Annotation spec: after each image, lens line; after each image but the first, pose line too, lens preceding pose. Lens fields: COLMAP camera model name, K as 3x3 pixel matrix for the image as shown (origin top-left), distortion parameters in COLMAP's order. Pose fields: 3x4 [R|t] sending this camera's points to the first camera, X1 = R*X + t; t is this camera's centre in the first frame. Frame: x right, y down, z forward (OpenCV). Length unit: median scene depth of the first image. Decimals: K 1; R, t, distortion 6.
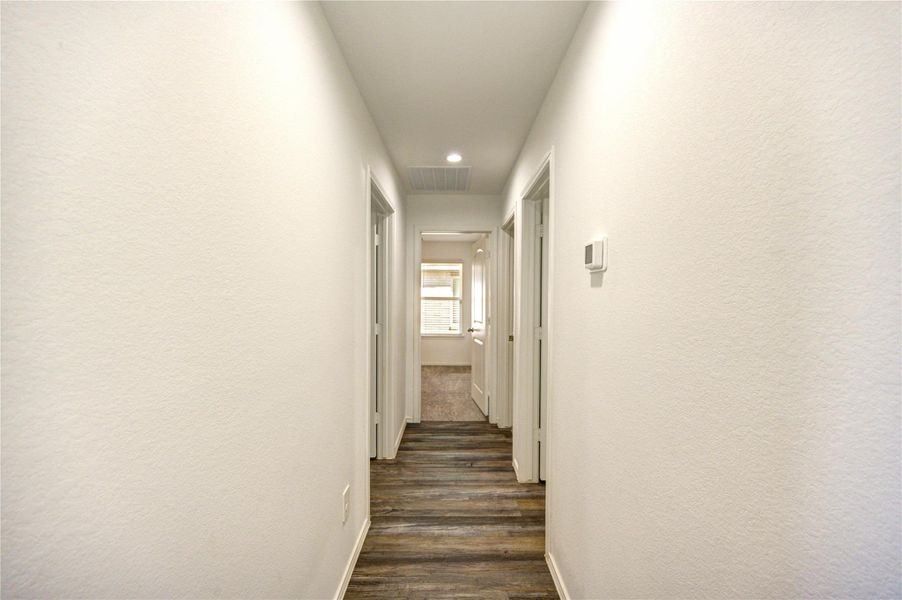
lens RADIAL K [[350.1, 0, 452.6], [0, 350.1, 299.1], [0, 0, 1]] dist [-0.000447, 0.000387]
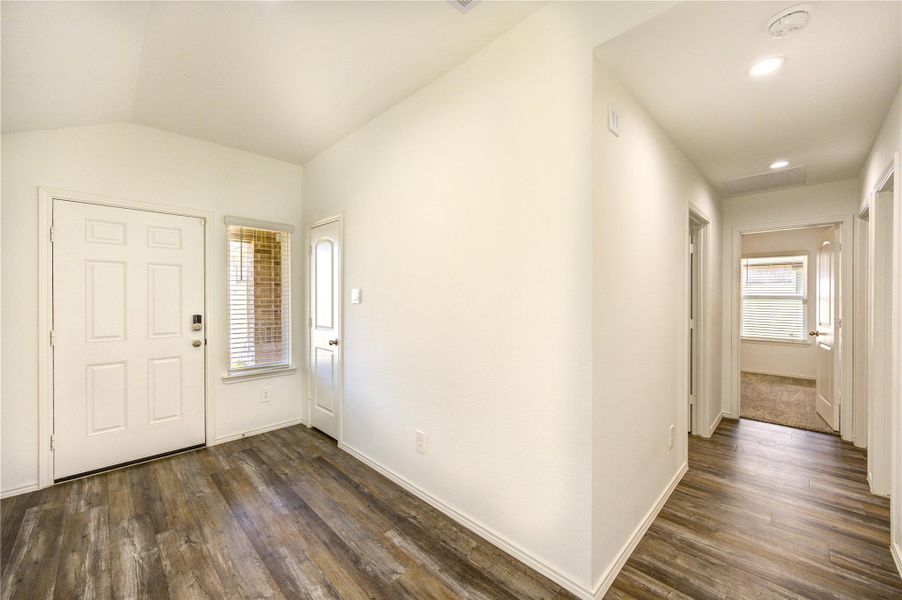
lens RADIAL K [[350.1, 0, 455.9], [0, 350.1, 299.7], [0, 0, 1]] dist [-0.000447, 0.000387]
pose [[0.710099, 0.001561, -0.704100, 0.038550], [0.001185, 0.999993, 0.003412, -0.000593], [0.704101, -0.003257, 0.710092, -0.300278]]
